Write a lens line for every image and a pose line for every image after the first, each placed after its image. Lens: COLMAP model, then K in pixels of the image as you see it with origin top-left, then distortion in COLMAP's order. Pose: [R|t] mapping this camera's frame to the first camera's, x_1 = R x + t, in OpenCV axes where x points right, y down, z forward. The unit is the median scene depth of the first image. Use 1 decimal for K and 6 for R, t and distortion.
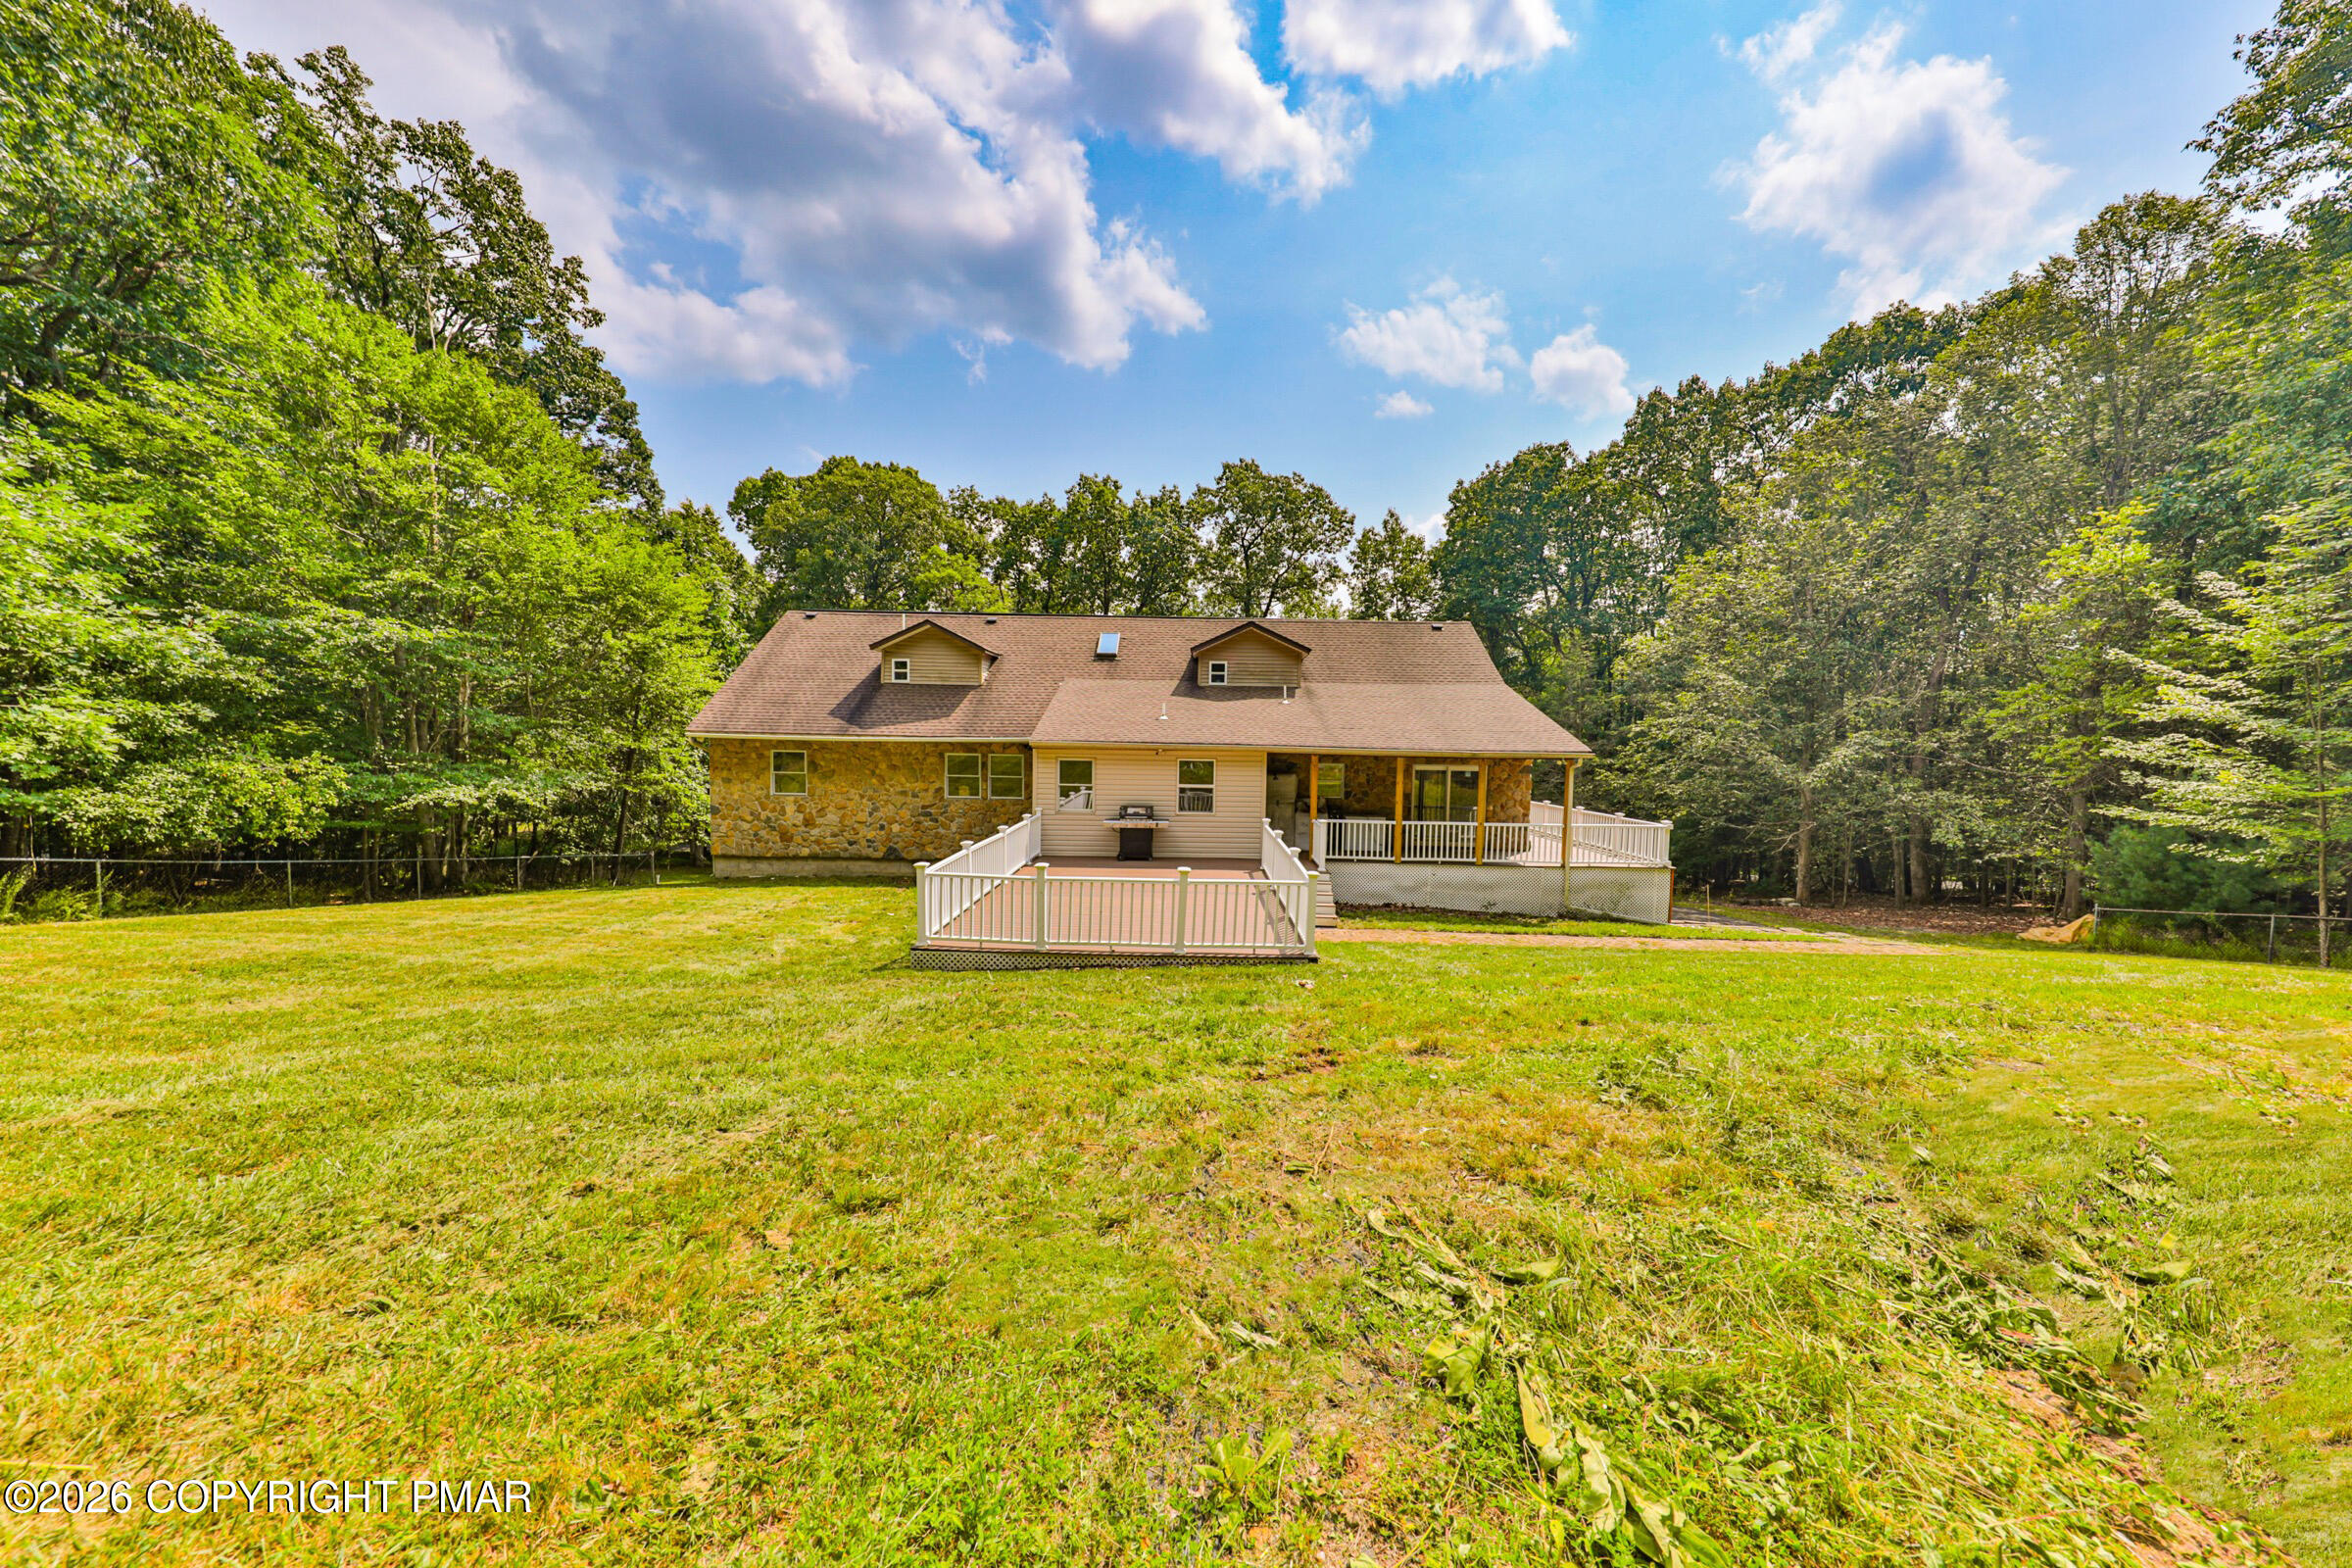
lens RADIAL K [[777.7, 0, 1176.0], [0, 777.7, 784.0], [0, 0, 1]] dist [-0.000282, 0.000017]
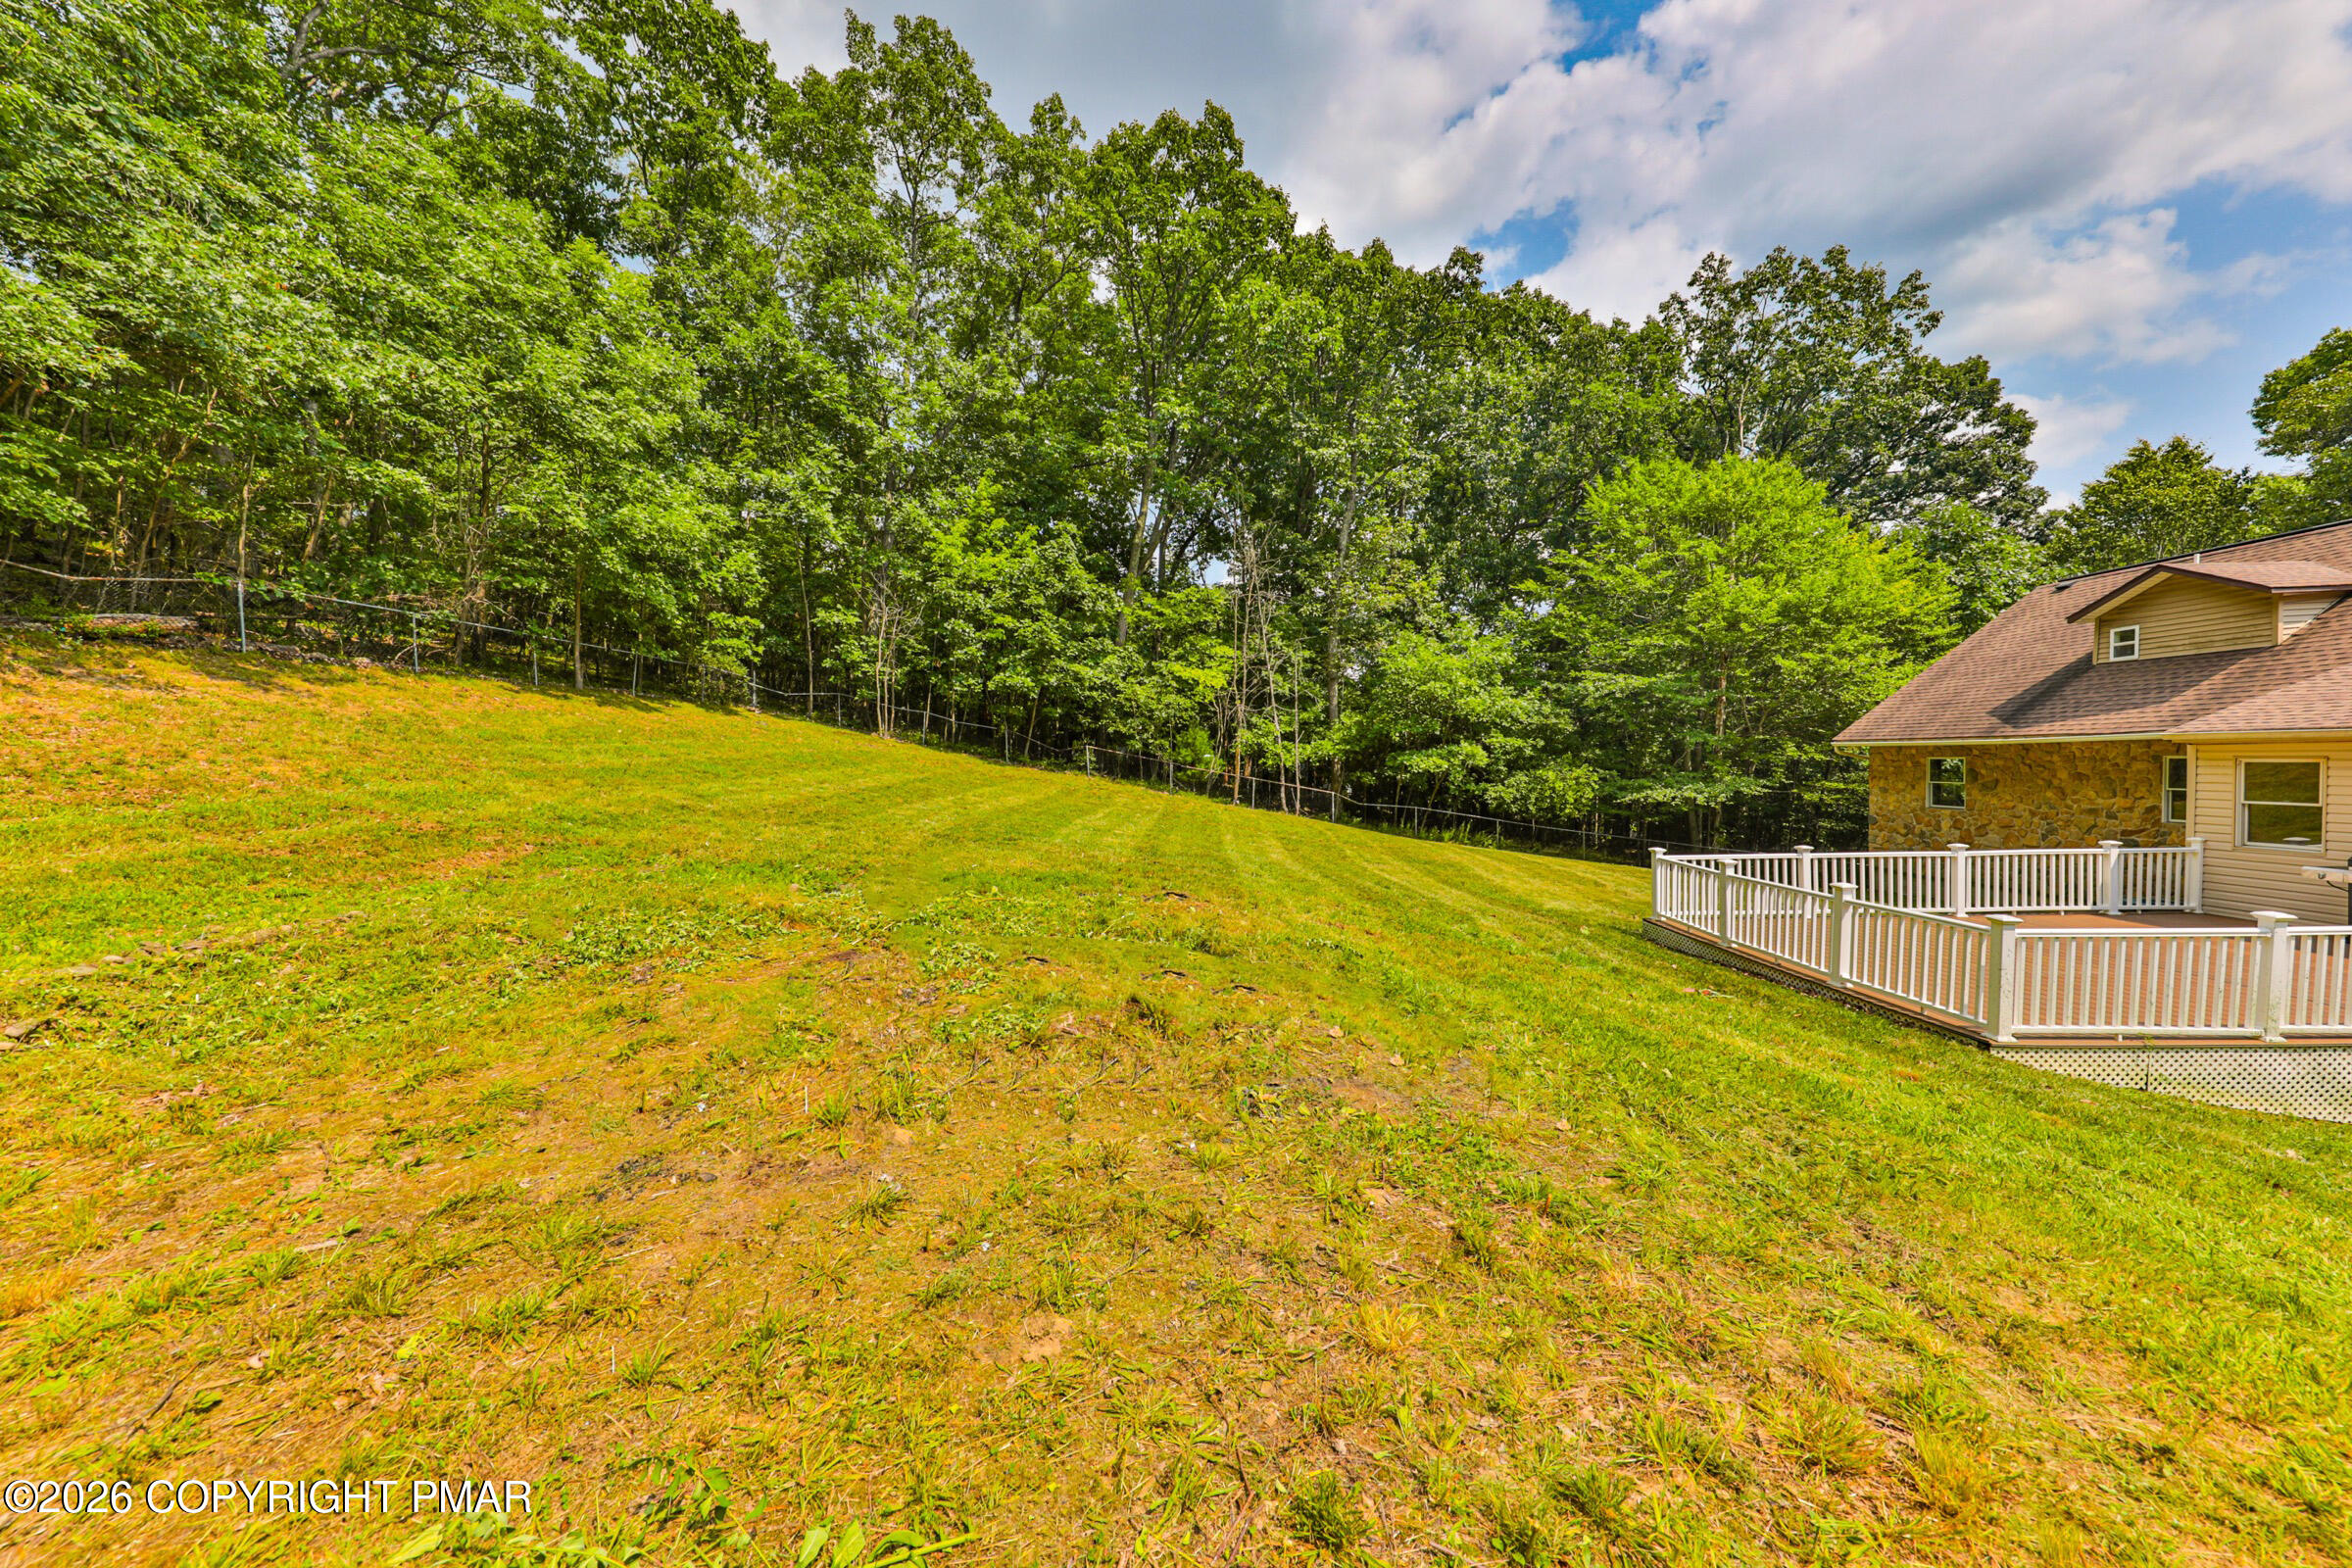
lens RADIAL K [[777.7, 0, 1176.0], [0, 777.7, 784.0], [0, 0, 1]] dist [-0.000282, 0.000017]
pose [[-0.017322, 0.010809, -0.999792, 0.383133], [-0.038818, 0.999180, 0.011475, 0.009971], [0.999096, 0.039009, -0.016888, 0.139373]]
